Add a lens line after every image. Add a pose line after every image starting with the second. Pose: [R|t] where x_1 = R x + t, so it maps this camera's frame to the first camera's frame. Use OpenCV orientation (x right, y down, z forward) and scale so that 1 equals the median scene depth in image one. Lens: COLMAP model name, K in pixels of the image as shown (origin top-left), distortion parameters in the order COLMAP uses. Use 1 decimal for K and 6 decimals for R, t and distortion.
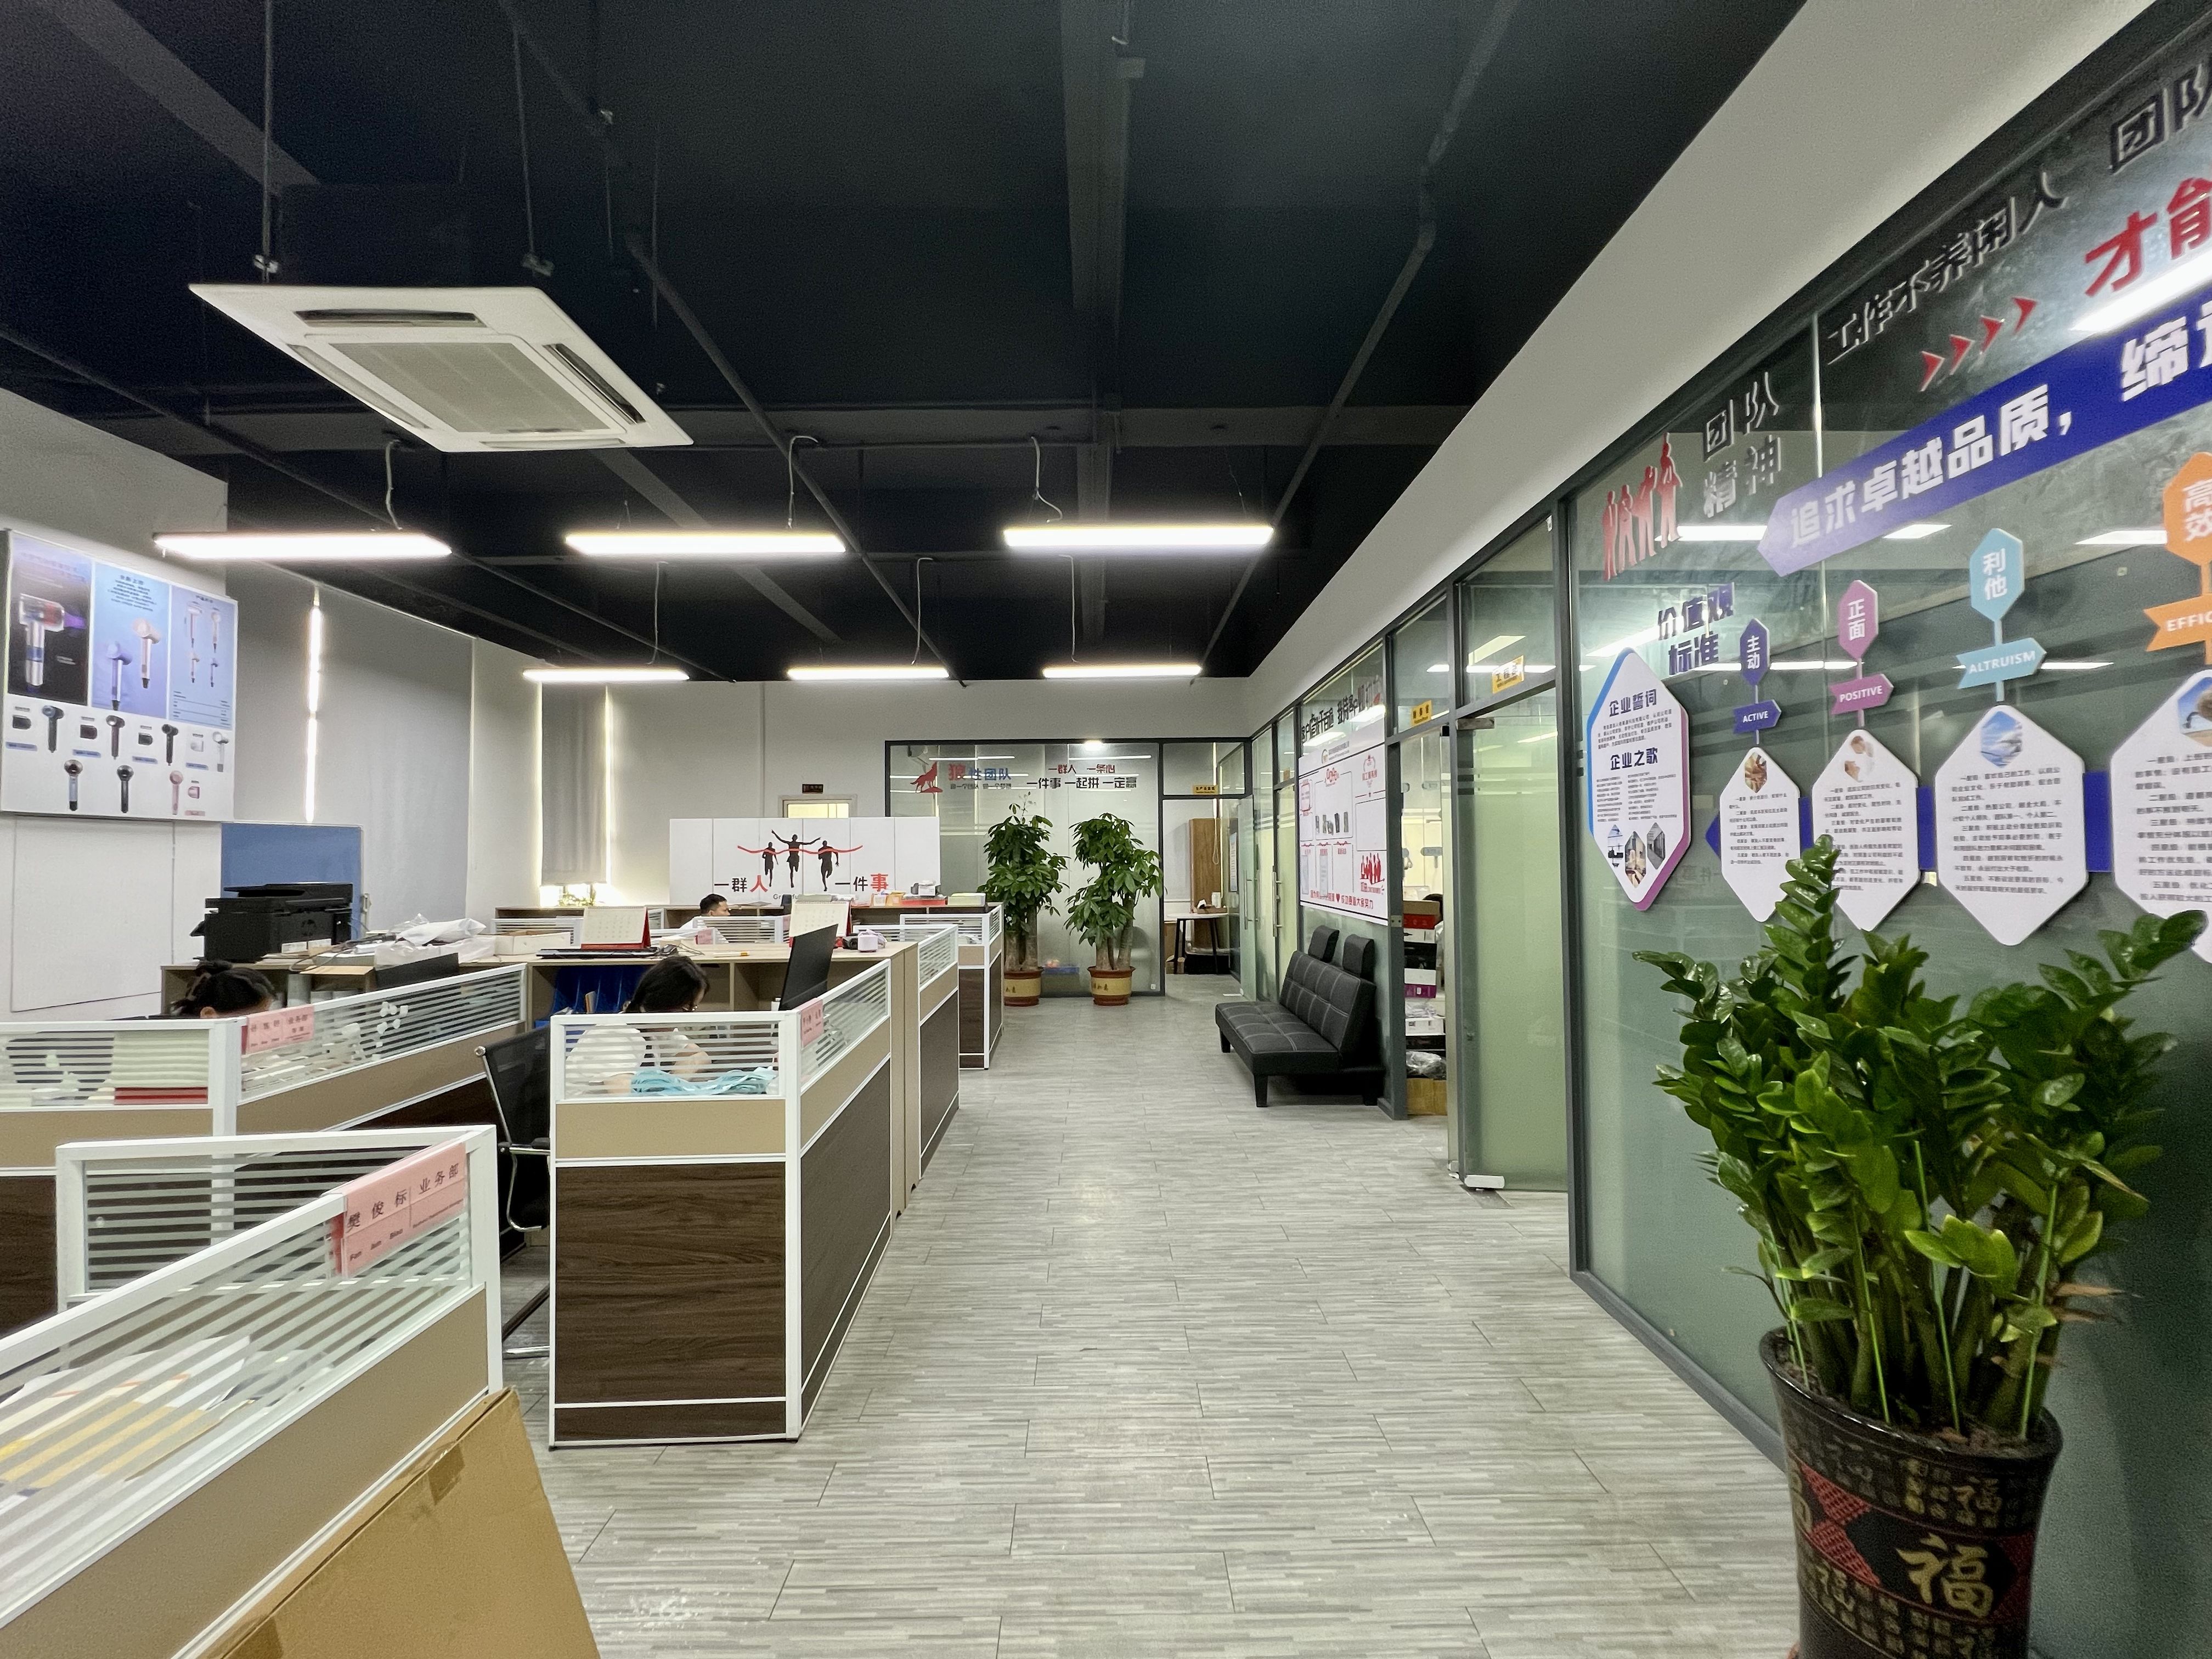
lens RADIAL K [[888.2, 0, 1105.5], [0, 888.2, 839.0], [0, 0, 1]] dist [-0.001704, -0.000196]
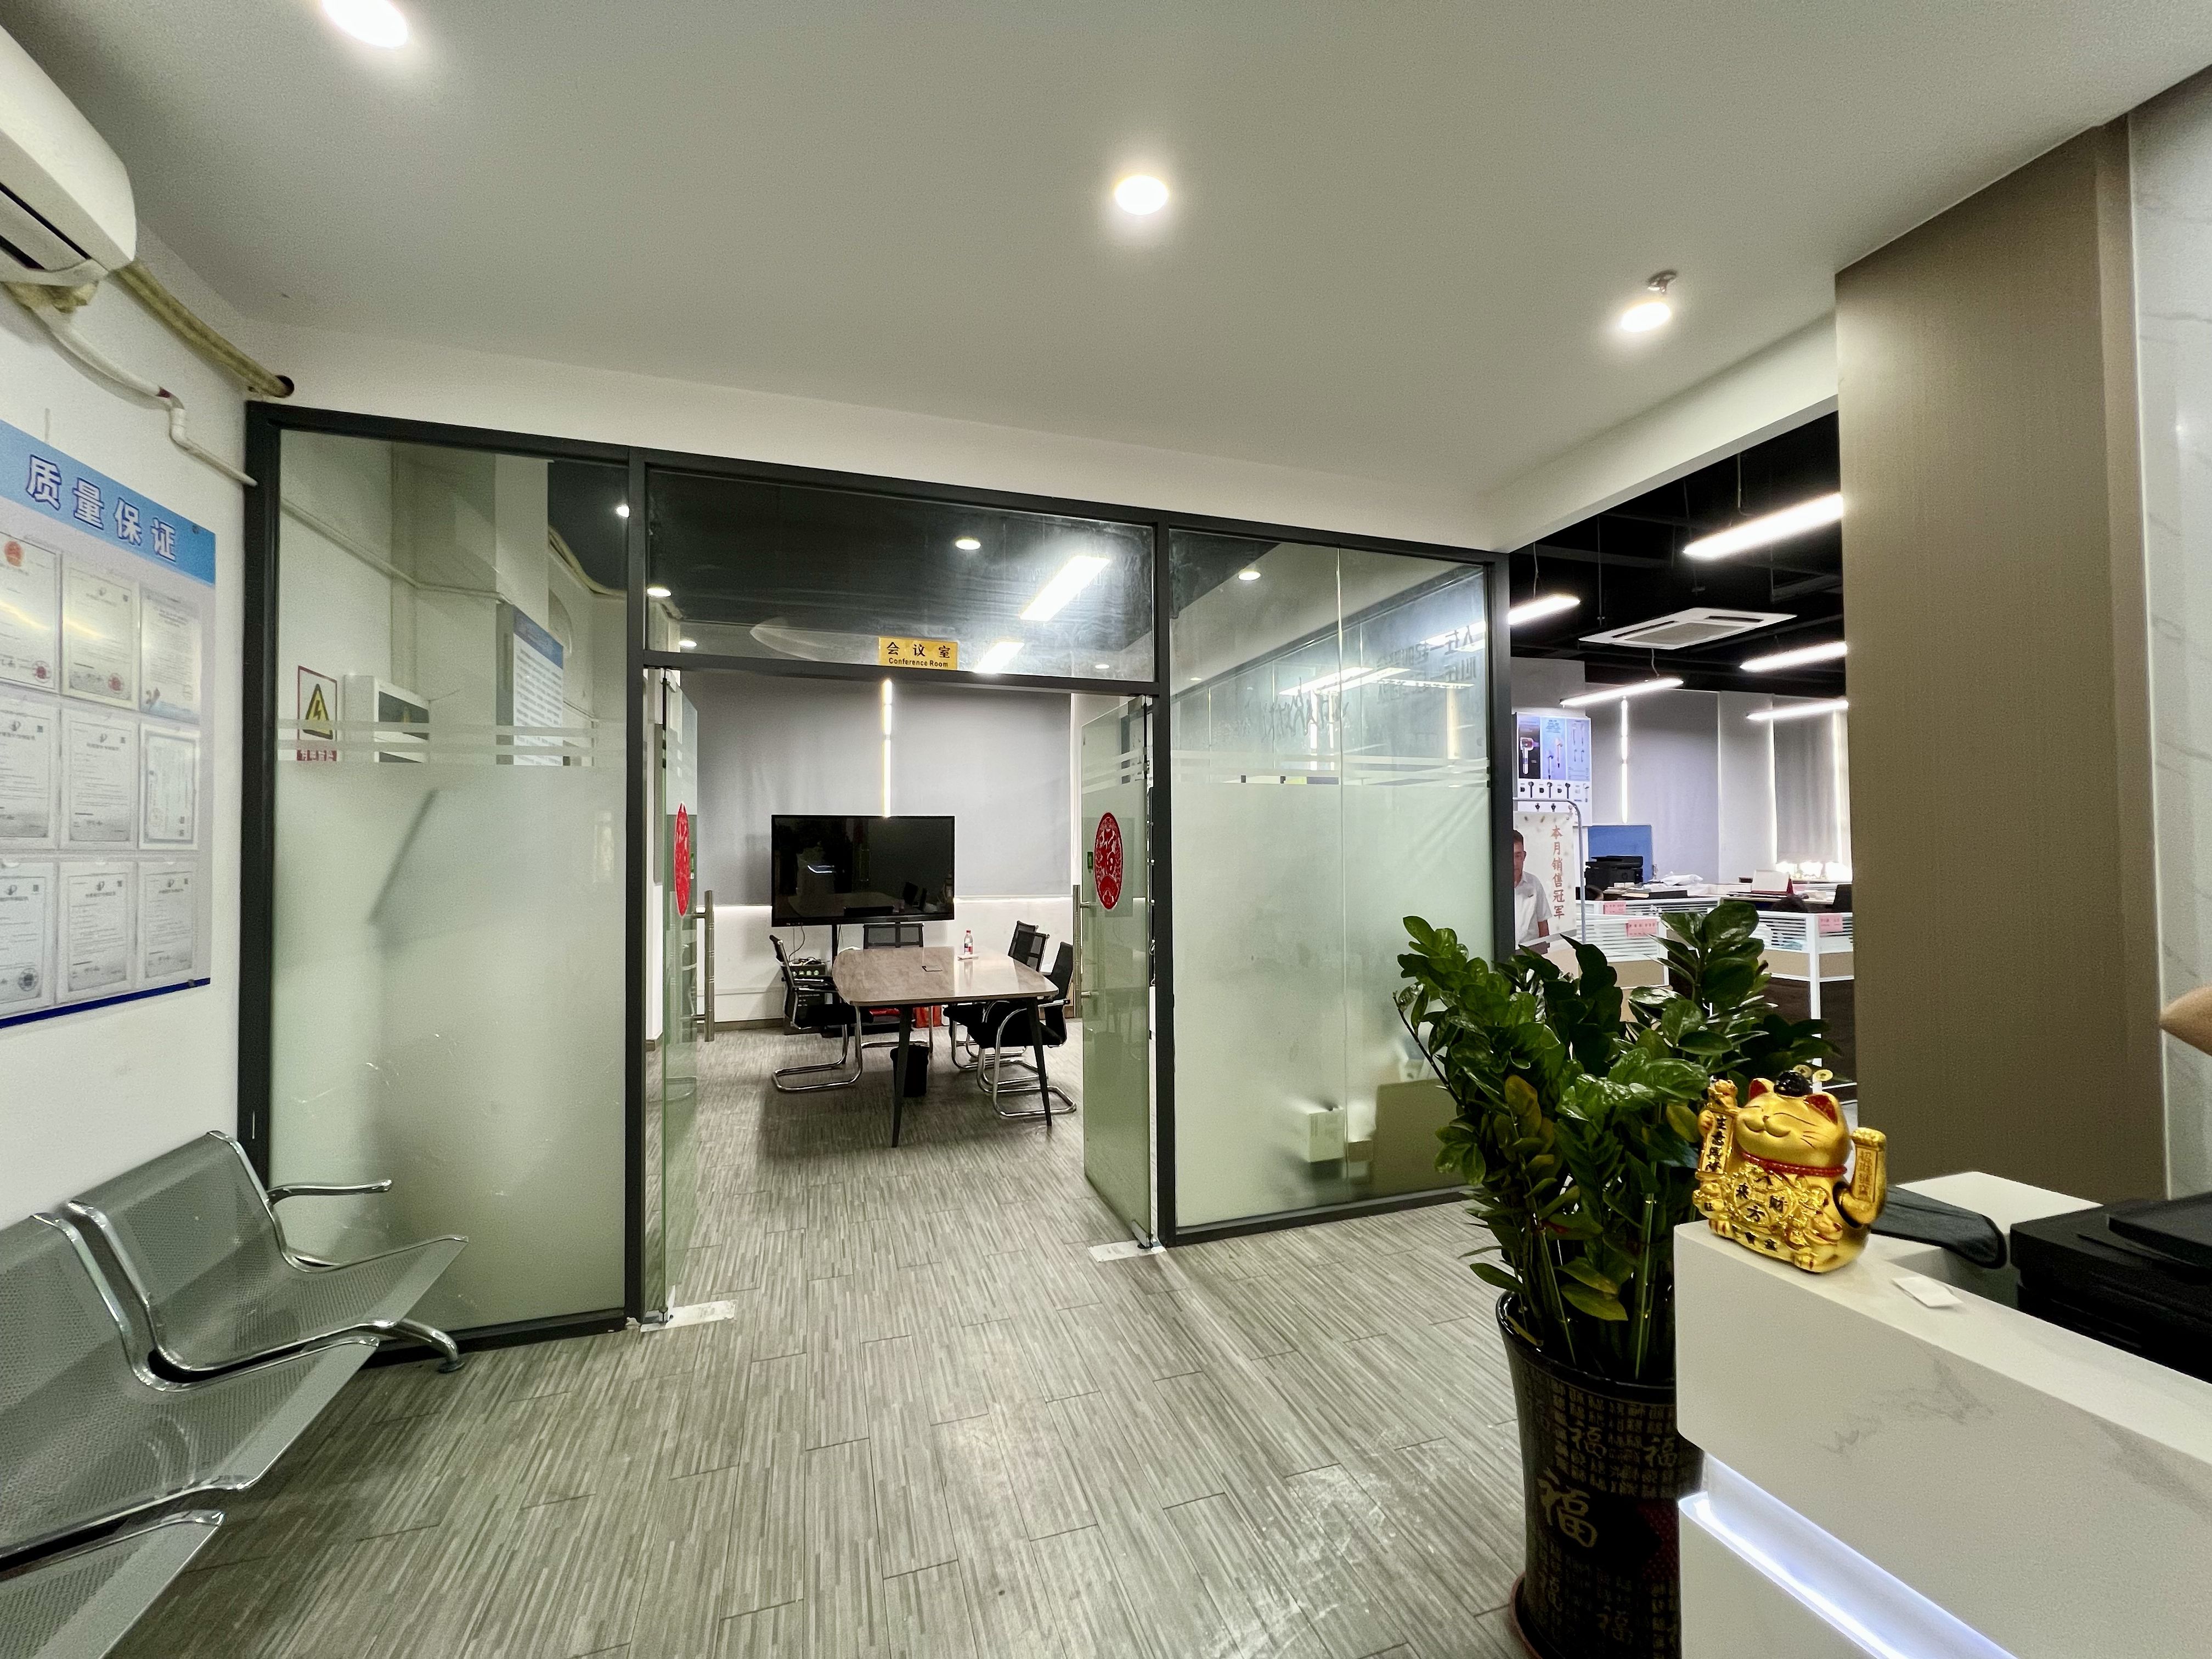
lens RADIAL K [[888.2, 0, 1108.2], [0, 888.2, 837.0], [0, 0, 1]] dist [-0.001704, -0.000196]
pose [[0.299908, -0.013510, -0.953873, 0.726215], [0.031820, 0.999485, -0.004151, -0.022307], [0.953437, -0.029107, 0.300183, -0.778713]]
